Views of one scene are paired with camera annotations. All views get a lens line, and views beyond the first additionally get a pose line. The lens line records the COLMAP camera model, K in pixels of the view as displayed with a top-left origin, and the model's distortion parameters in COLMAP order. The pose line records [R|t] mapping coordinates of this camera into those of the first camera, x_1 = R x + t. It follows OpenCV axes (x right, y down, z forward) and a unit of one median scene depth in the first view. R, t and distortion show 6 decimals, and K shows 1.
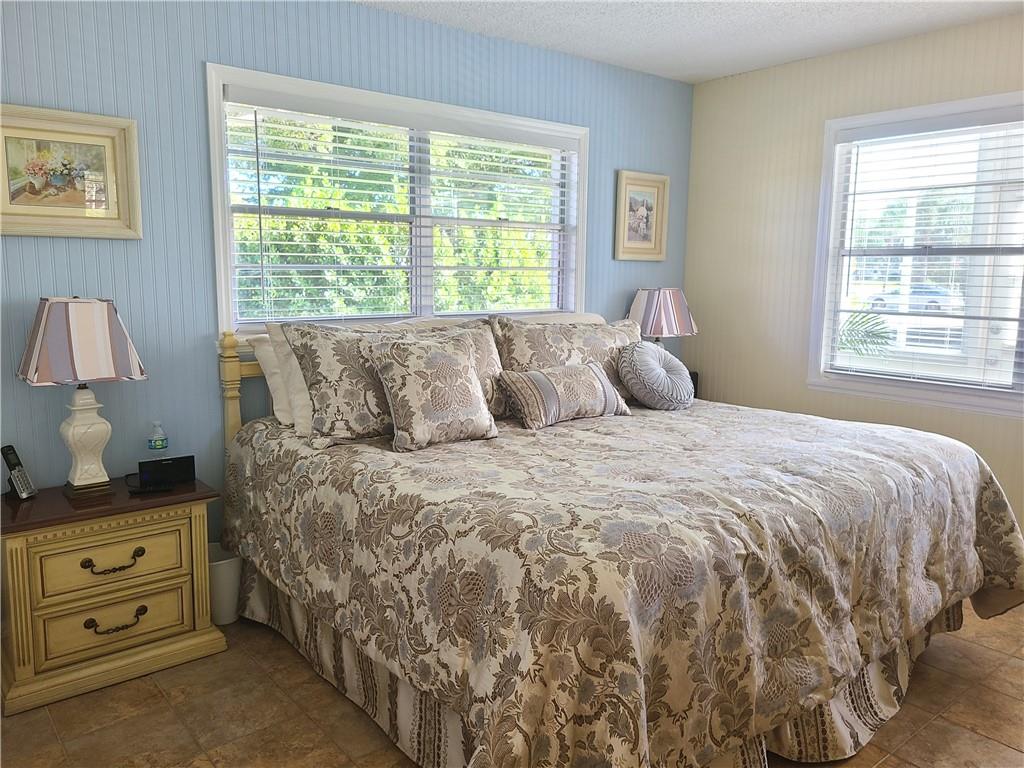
lens RADIAL K [[766.7, 0, 514.6], [0, 766.7, 377.4], [0, 0, 1]] dist [0.059826, -0.037977]
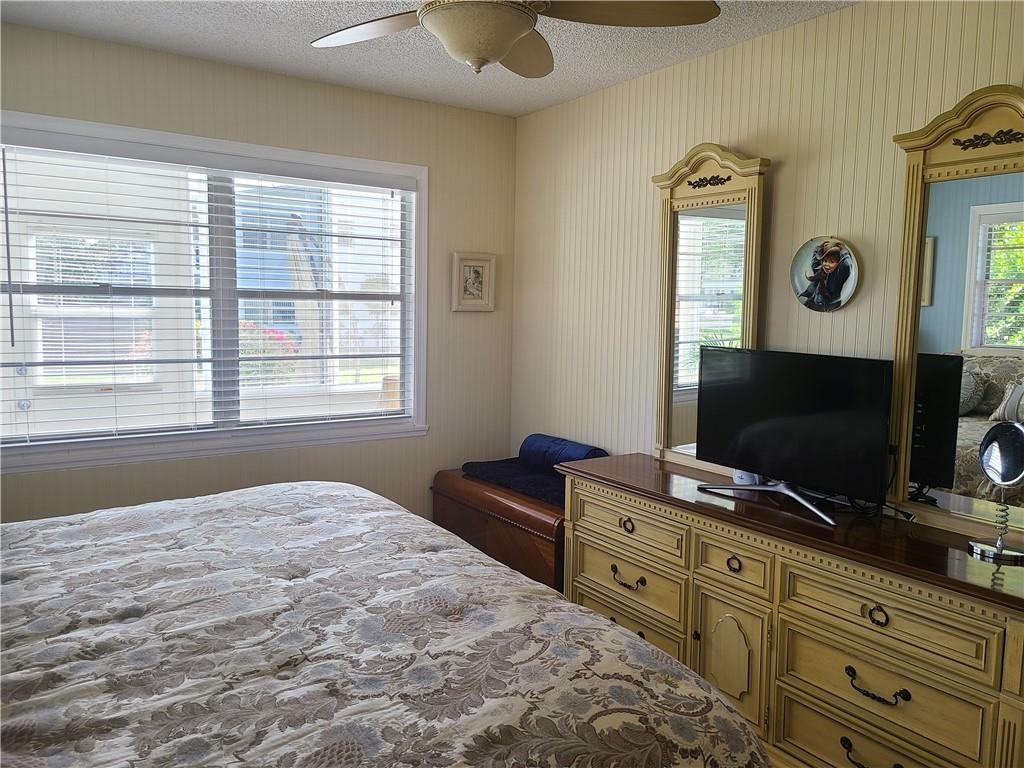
lens RADIAL K [[766.7, 0, 511.4], [0, 766.7, 376.4], [0, 0, 1]] dist [0.059826, -0.037977]
pose [[0.090919, -0.102535, 0.990566, -0.510614], [0.123828, 0.988130, 0.090918, -0.149453], [-0.988130, 0.114394, 0.102536, 0.786680]]
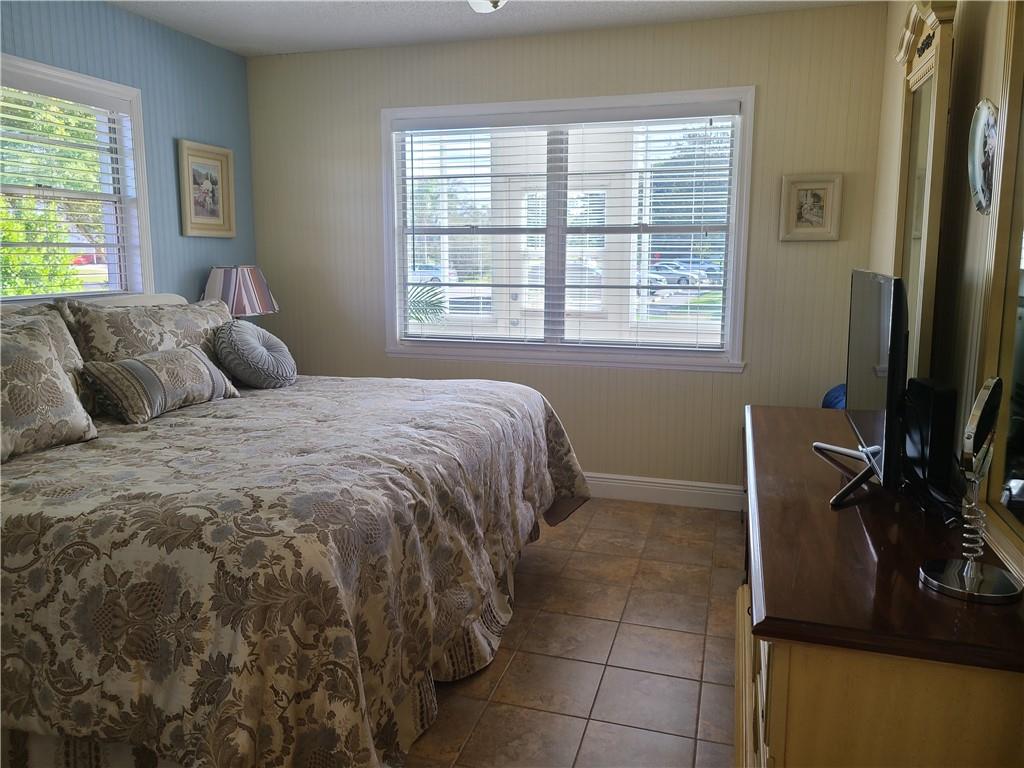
lens RADIAL K [[766.7, 0, 501.7], [0, 766.7, 363.0], [0, 0, 1]] dist [0.059826, -0.037977]
pose [[0.835499, -0.088313, 0.542348, -0.136870], [0.084545, 0.995908, 0.031924, 0.005566], [-0.542948, 0.019180, 0.839547, 0.014582]]
